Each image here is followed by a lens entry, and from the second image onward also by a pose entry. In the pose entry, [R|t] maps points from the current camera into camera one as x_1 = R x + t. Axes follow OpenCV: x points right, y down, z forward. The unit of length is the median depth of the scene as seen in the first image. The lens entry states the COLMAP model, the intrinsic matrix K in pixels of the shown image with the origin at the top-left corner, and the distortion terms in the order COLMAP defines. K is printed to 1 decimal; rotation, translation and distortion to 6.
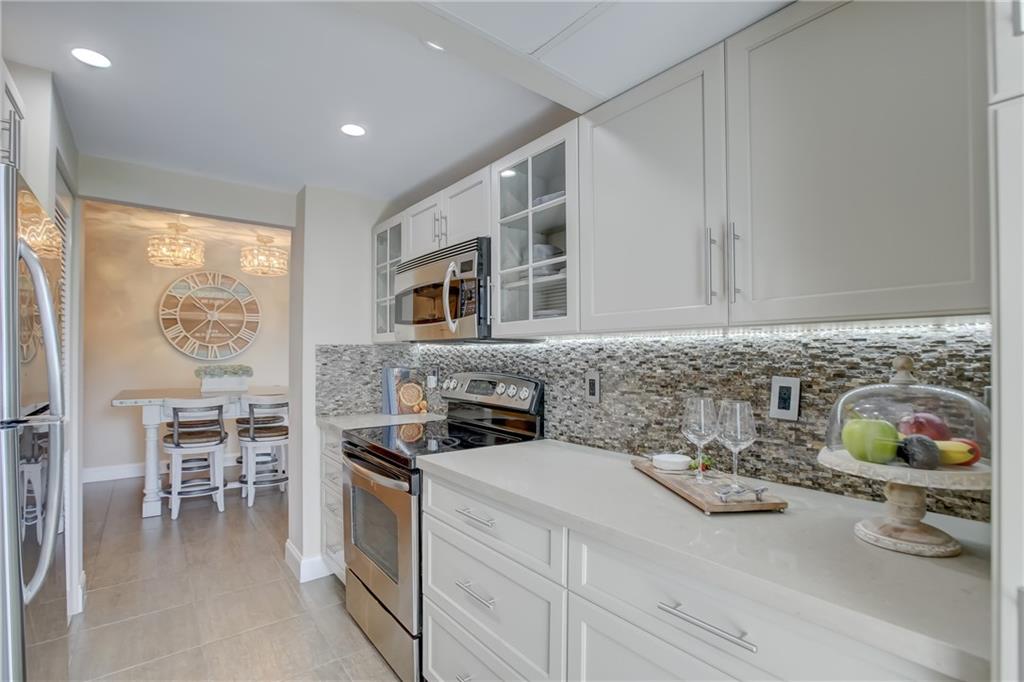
lens RADIAL K [[484.4, 0, 512.6], [0, 484.4, 354.0], [0, 0, 1]] dist [-0.049692, 0.026388]
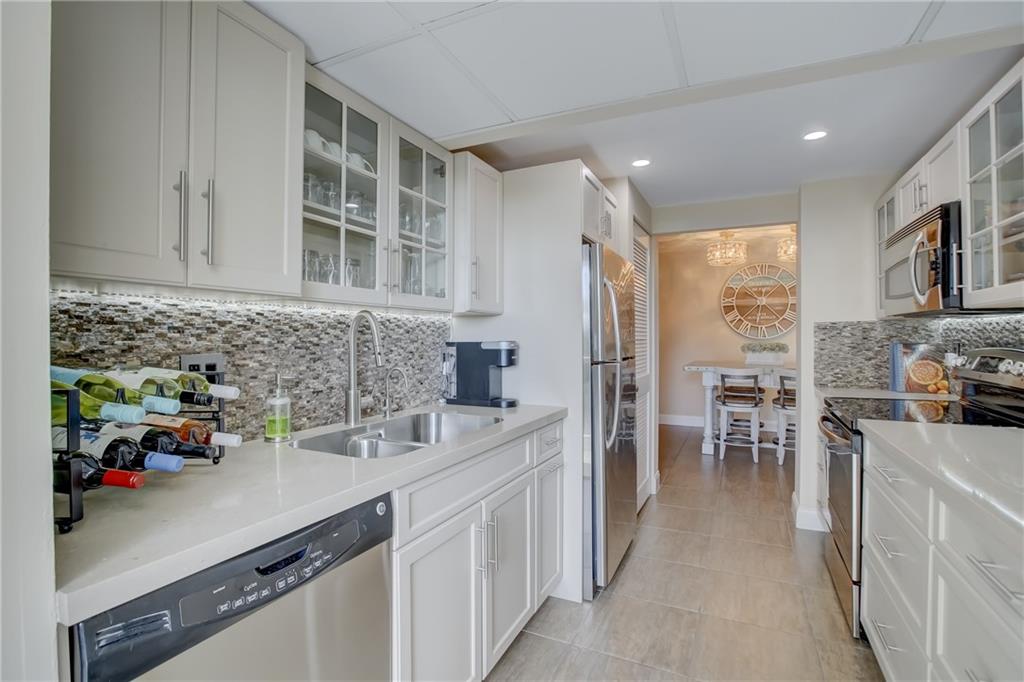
lens RADIAL K [[482.1, 0, 515.5], [0, 482.1, 333.0], [0, 0, 1]] dist [-0.053320, 0.024360]
pose [[0.450209, -0.014129, -0.892811, 0.241028], [0.008384, 0.999898, -0.011597, 0.011227], [0.892884, -0.002264, 0.450281, -0.111367]]
